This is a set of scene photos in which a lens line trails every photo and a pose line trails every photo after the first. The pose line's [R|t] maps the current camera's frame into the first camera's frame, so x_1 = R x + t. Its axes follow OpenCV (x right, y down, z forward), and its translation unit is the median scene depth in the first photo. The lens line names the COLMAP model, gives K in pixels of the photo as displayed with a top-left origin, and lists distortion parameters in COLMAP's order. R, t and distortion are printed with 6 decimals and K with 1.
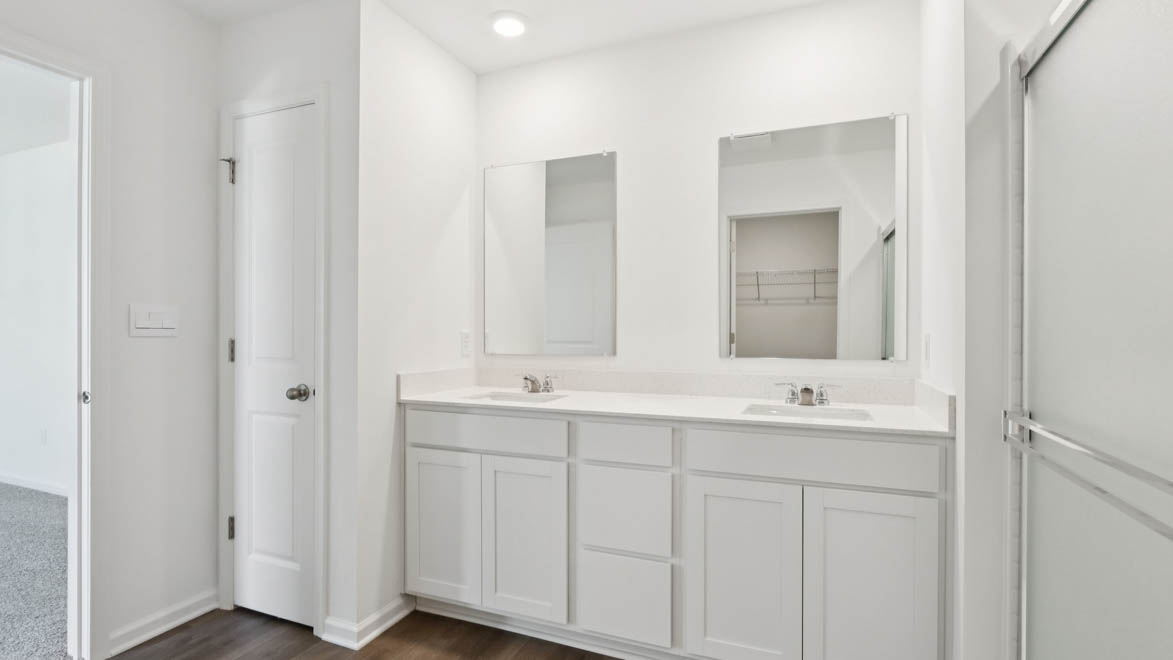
lens RADIAL K [[555.7, 0, 586.5], [0, 555.7, 330.0], [0, 0, 1]] dist [0.000021, 0.000349]
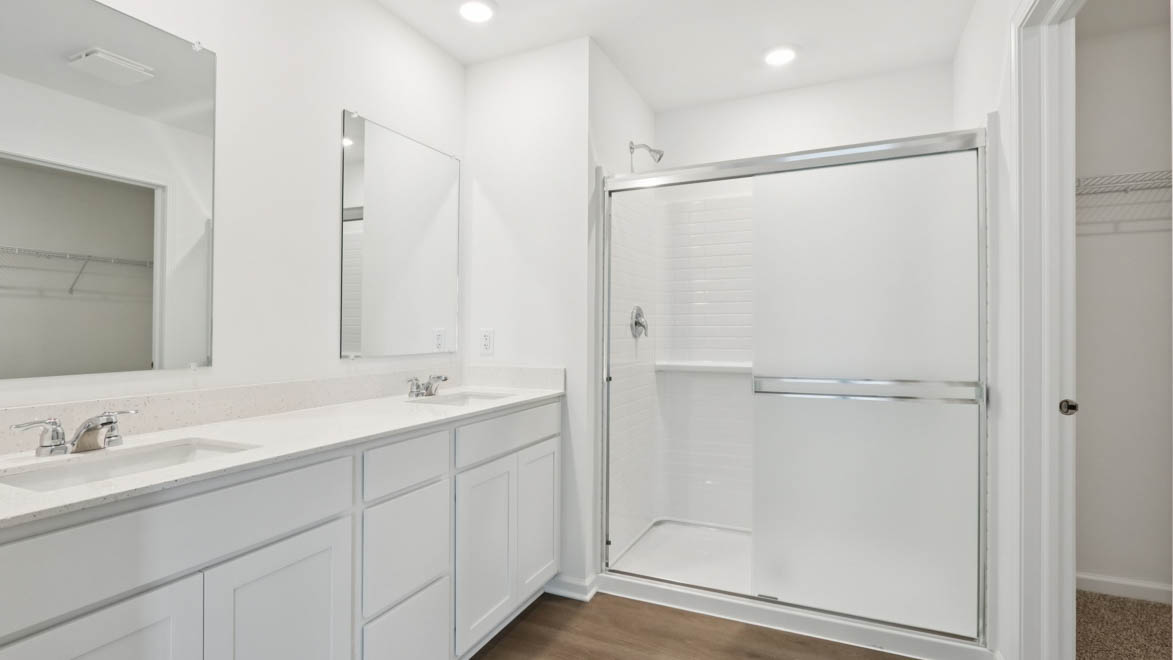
lens RADIAL K [[570.4, 0, 586.5], [0, 570.4, 330.0], [0, 0, 1]] dist [0.000120, 0.000181]
pose [[0.031941, 0.008502, 0.999454, -0.641409], [0.009543, 0.999916, -0.008811, 0.014592], [-0.999444, 0.009819, 0.031858, 0.582368]]
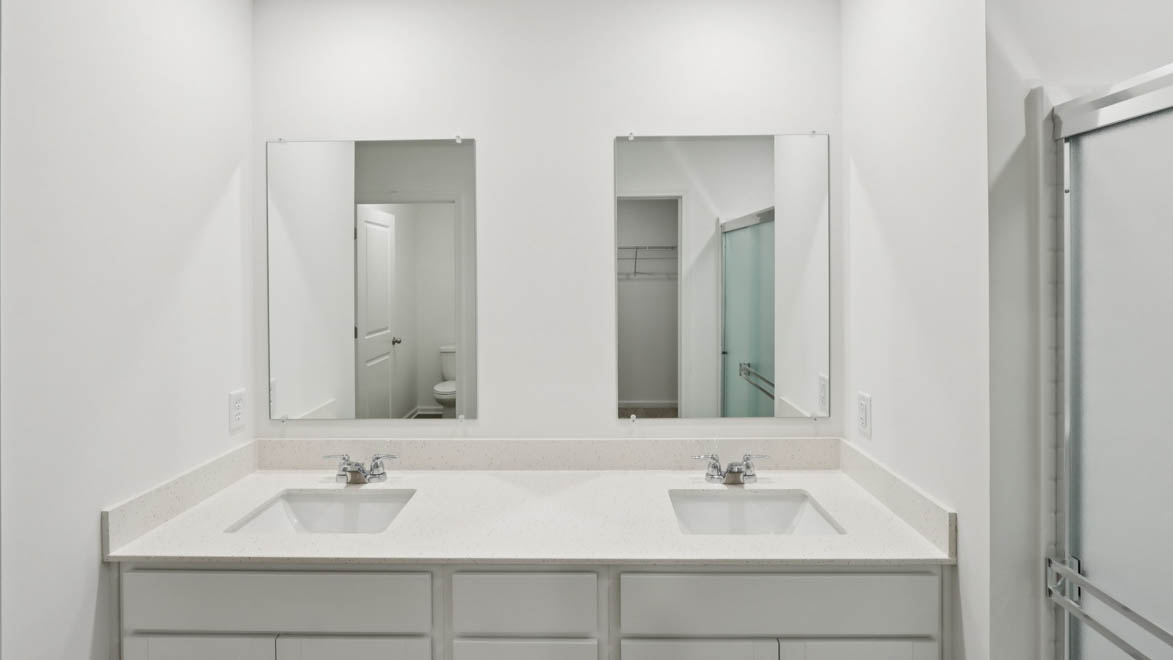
lens RADIAL K [[549.4, 0, 581.6], [0, 549.4, 273.1], [0, 0, 1]] dist [-0.002027, 0.000364]
pose [[0.933194, -0.008331, 0.359277, -0.081963], [0.008641, 0.999962, 0.000743, -0.154254], [-0.359269, 0.002412, 0.933231, 0.296879]]
